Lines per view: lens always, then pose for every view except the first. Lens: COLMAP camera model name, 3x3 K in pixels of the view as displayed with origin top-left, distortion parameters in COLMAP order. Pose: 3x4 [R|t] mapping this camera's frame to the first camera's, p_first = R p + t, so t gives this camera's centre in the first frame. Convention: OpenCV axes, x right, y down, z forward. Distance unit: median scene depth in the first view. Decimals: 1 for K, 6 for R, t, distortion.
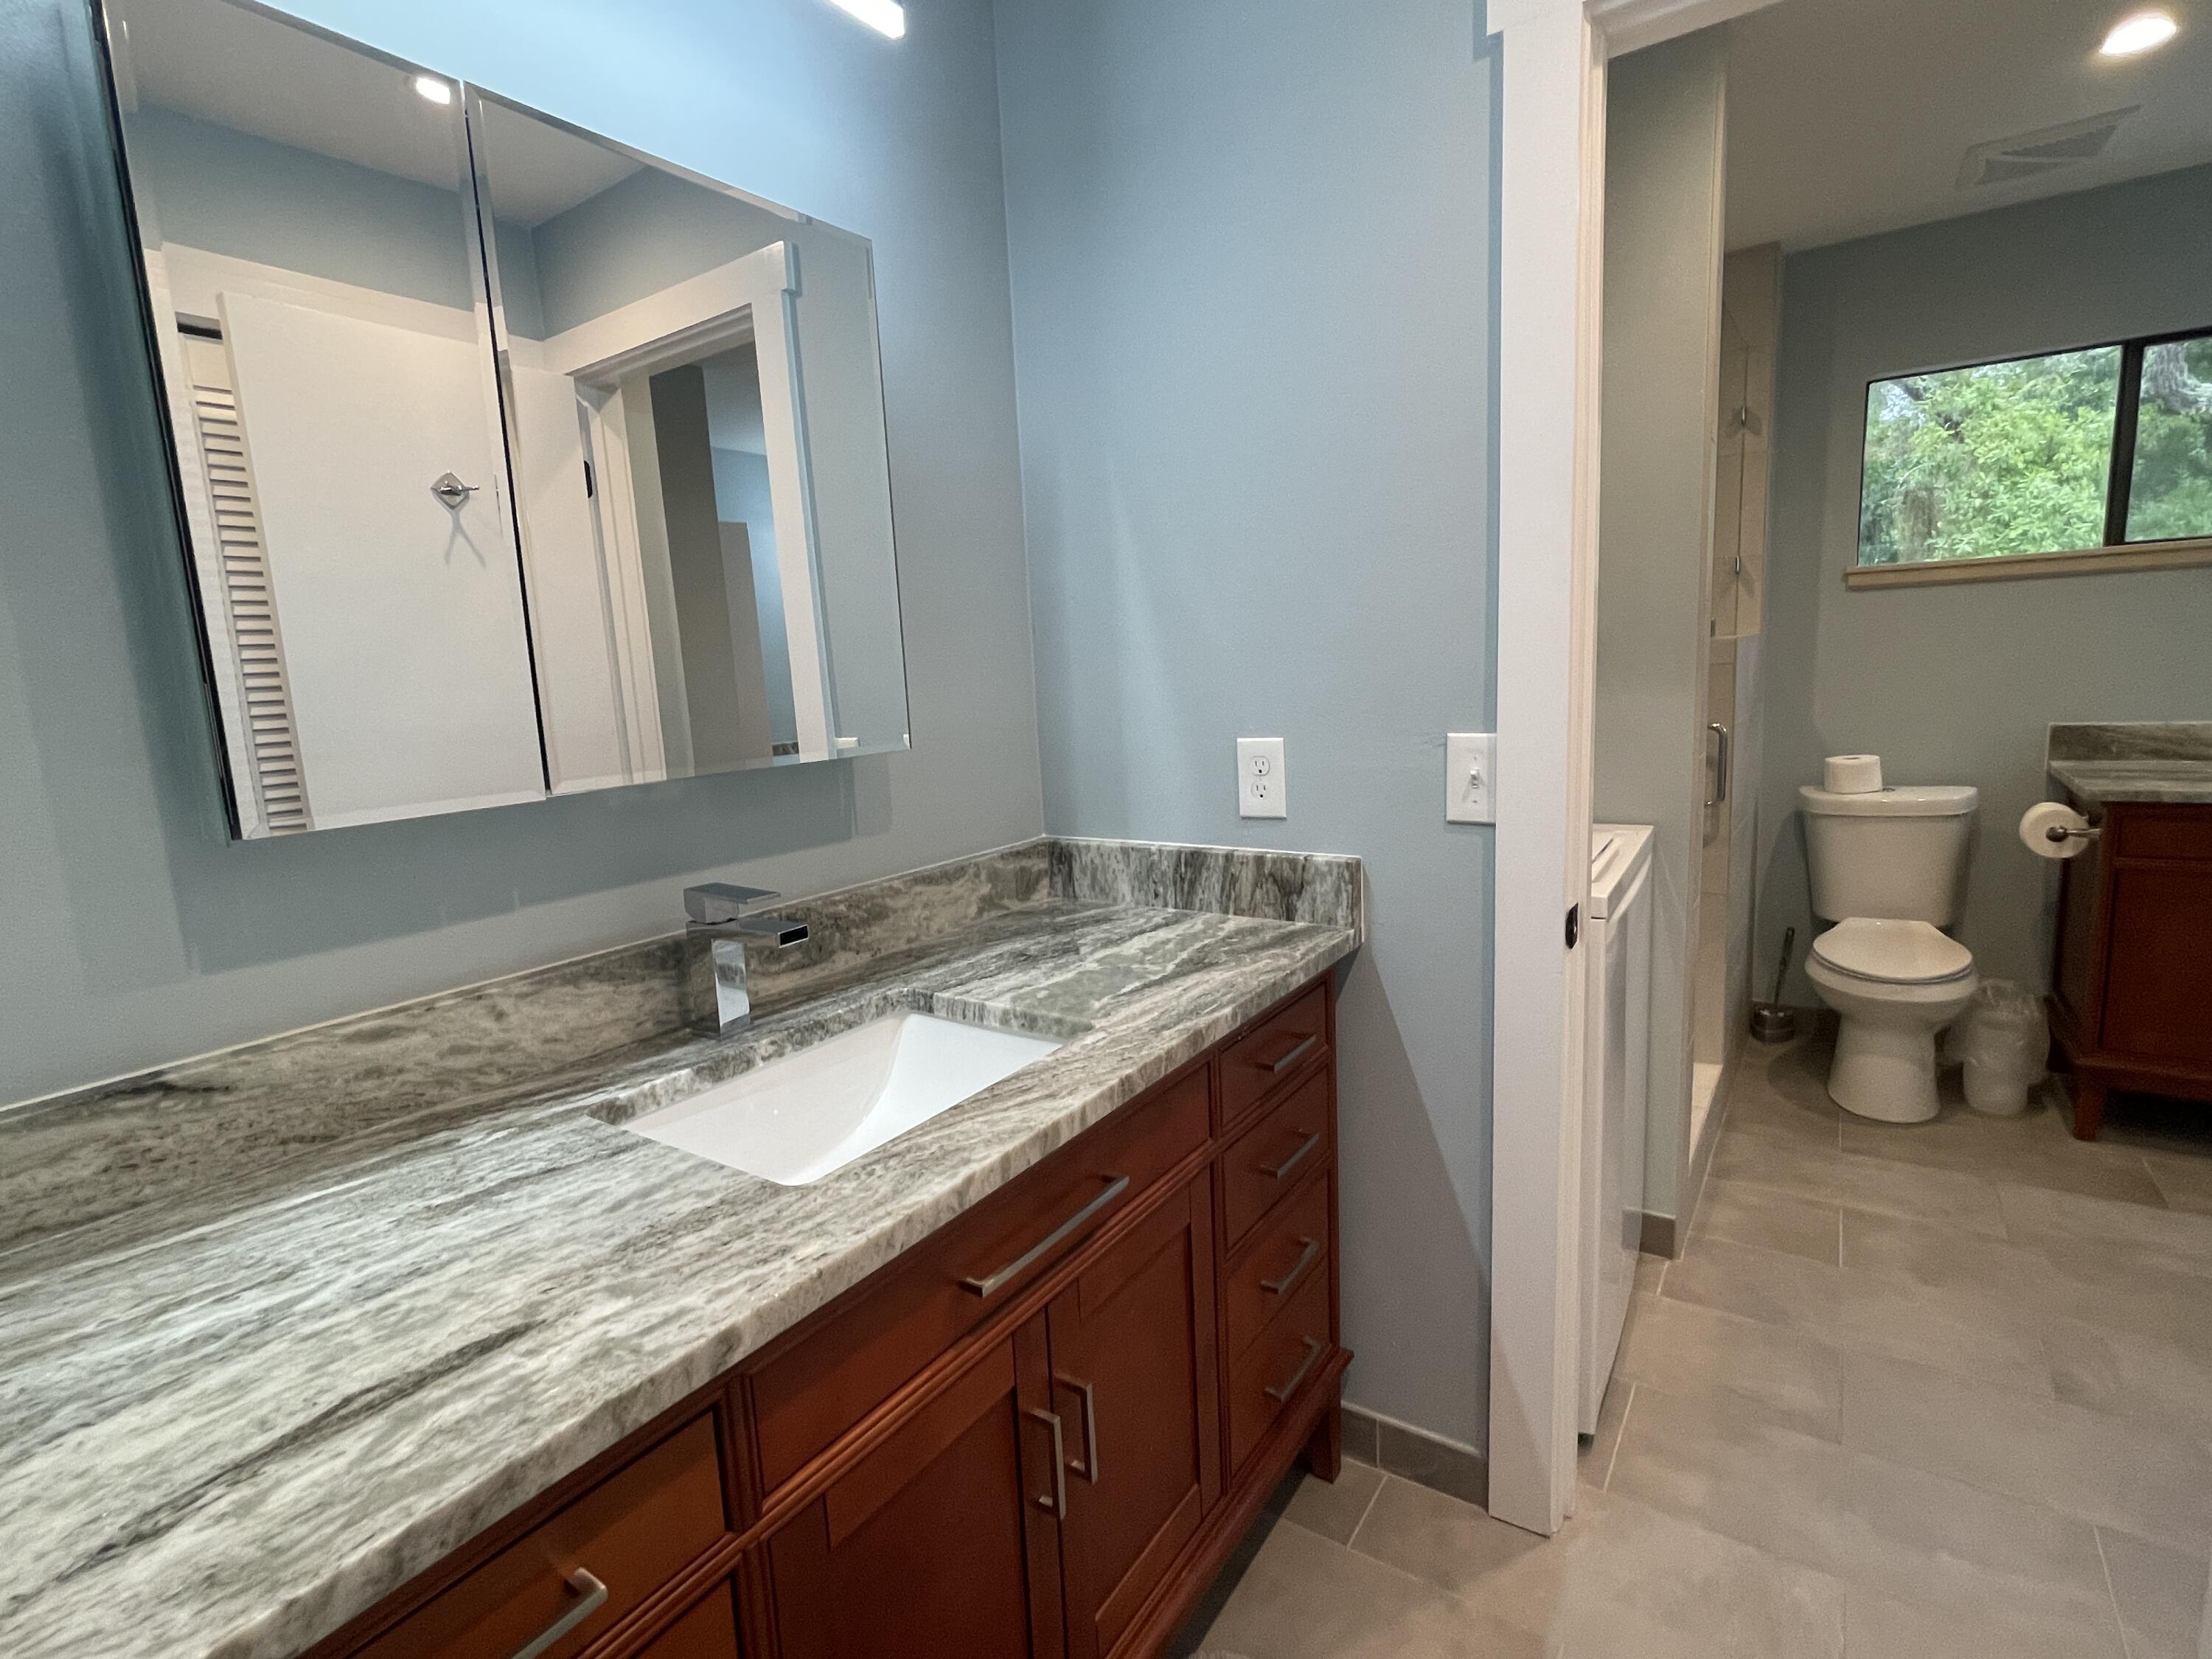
lens RADIAL K [[1067.5, 0, 1103.2], [0, 1067.5, 828.1], [0, 0, 1]] dist [-0.003593, 0.002518]
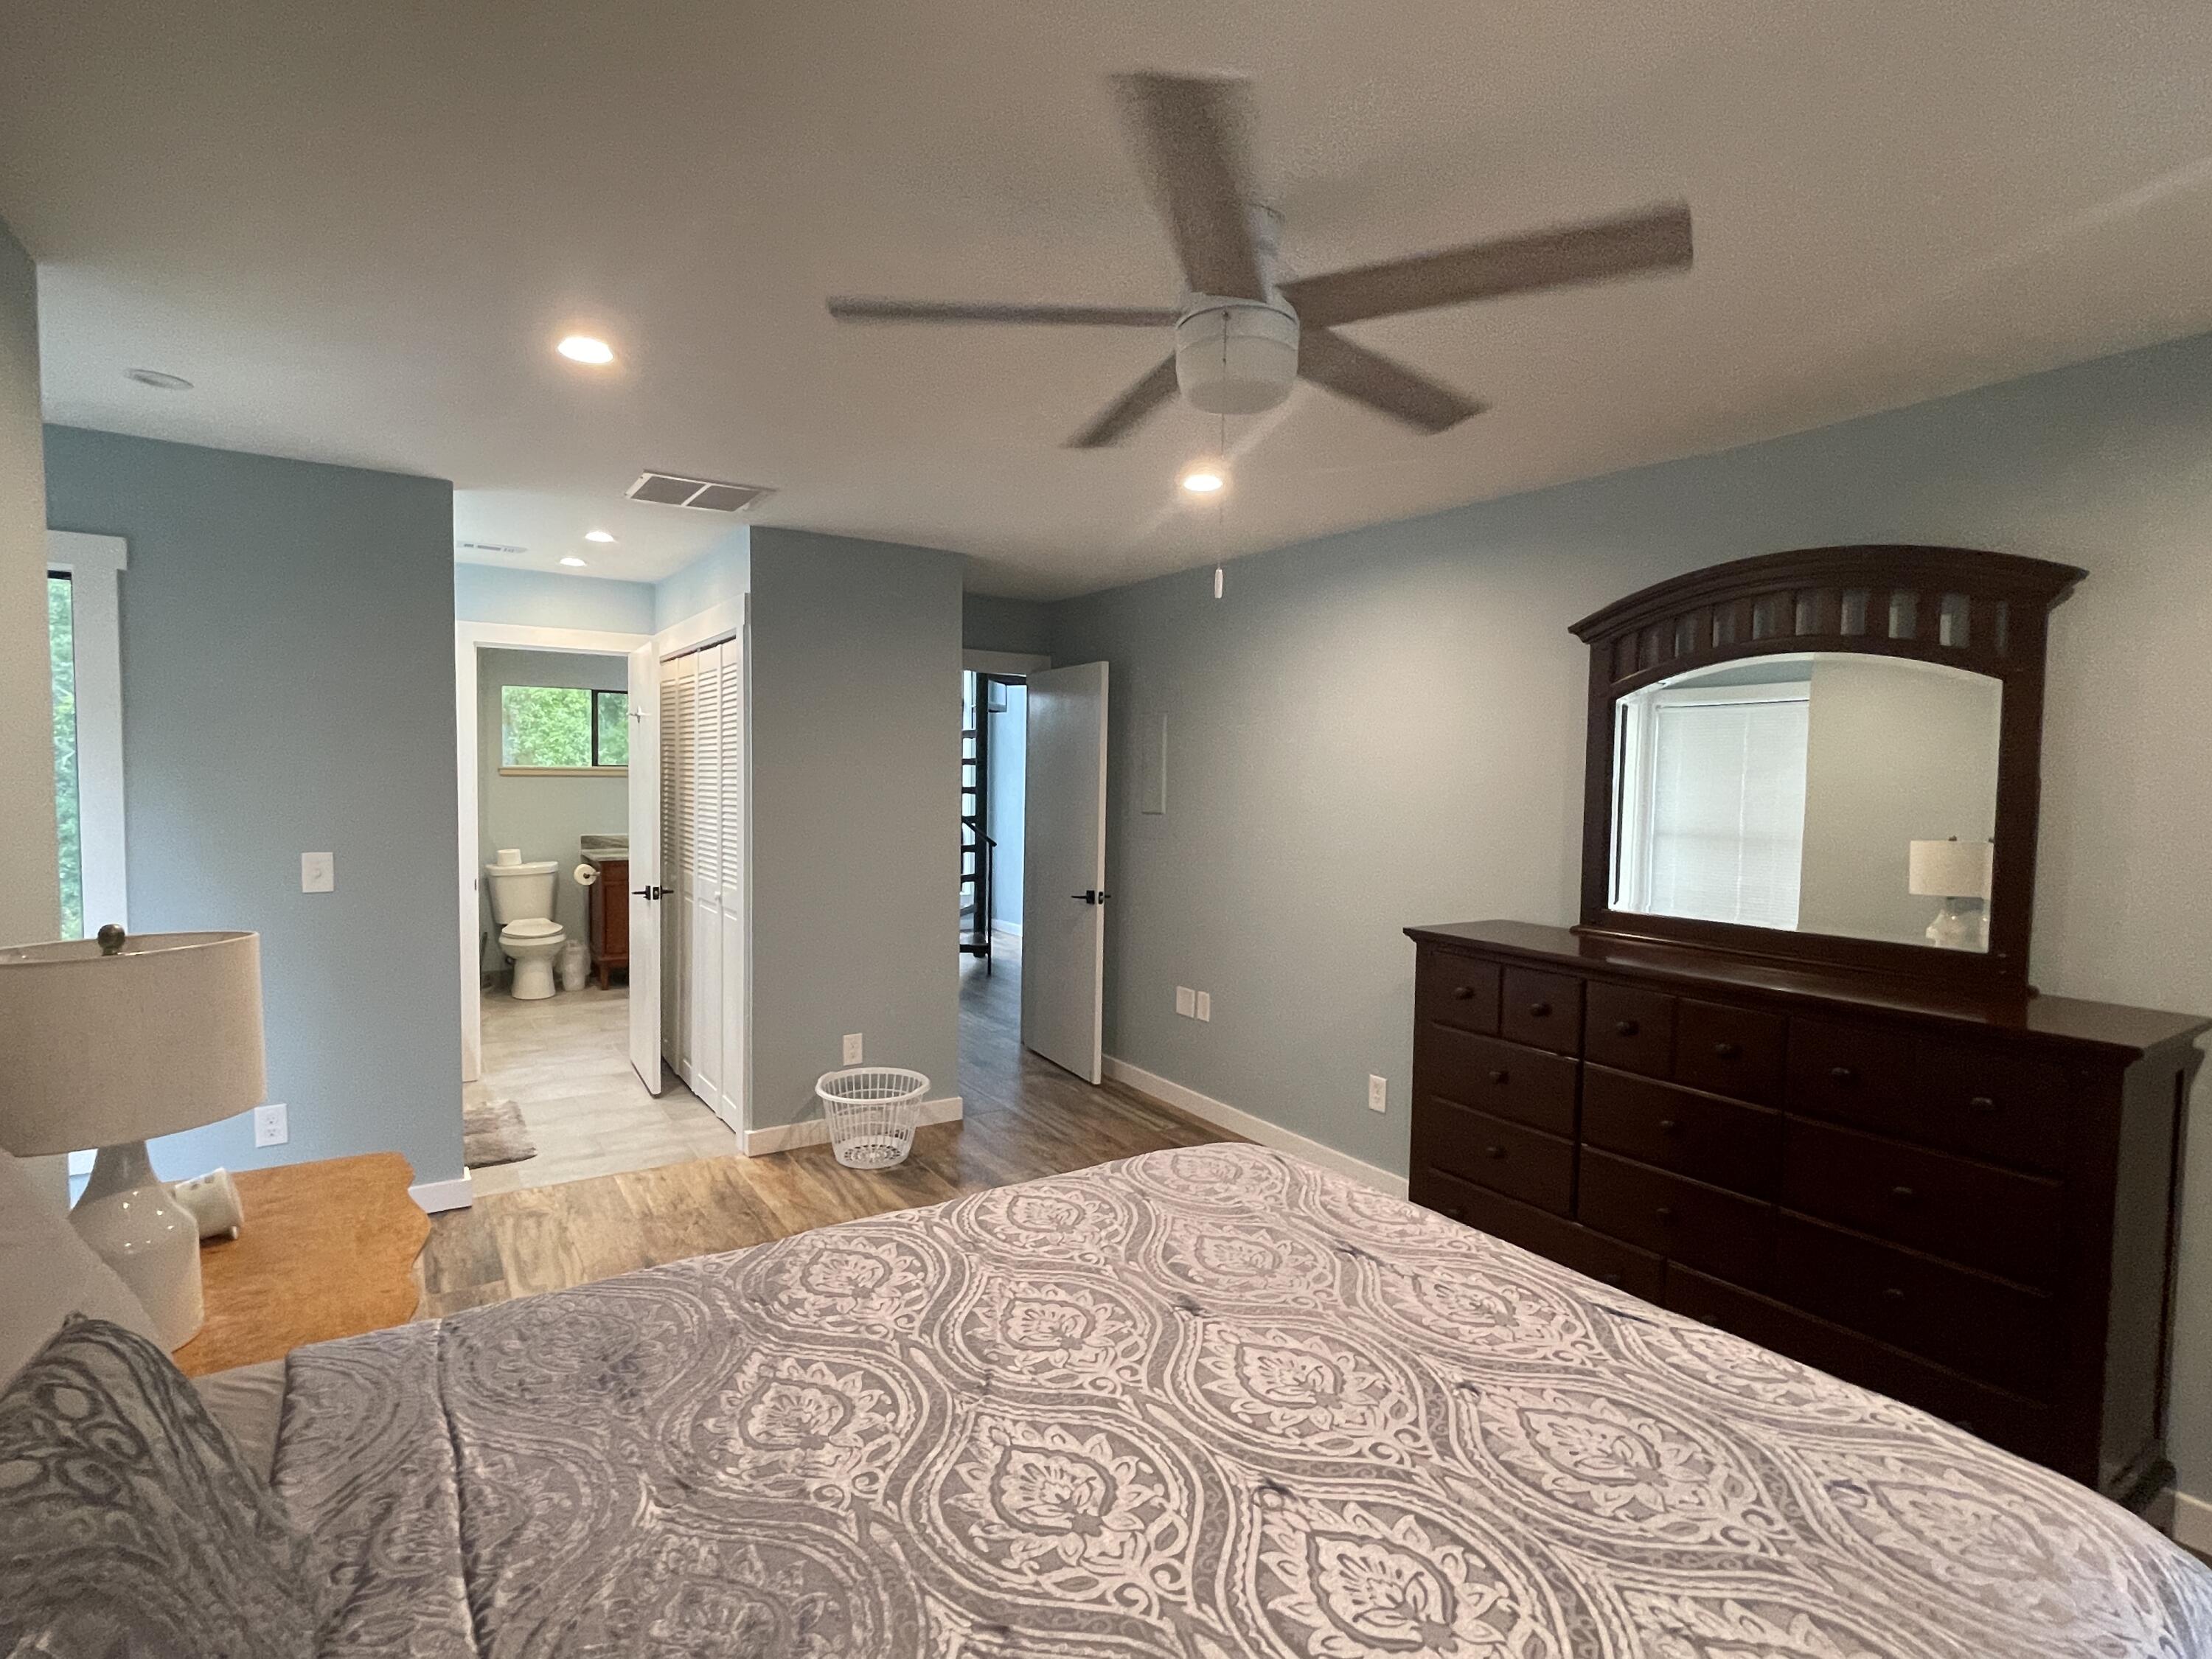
lens RADIAL K [[1067.5, 0, 1104.4], [0, 1067.5, 828.3], [0, 0, 1]] dist [-0.003593, 0.002518]
pose [[0.370964, 0.010970, 0.928583, -0.991362], [0.108708, 0.992542, -0.055154, 0.161379], [-0.922263, 0.121405, 0.367005, -1.066921]]
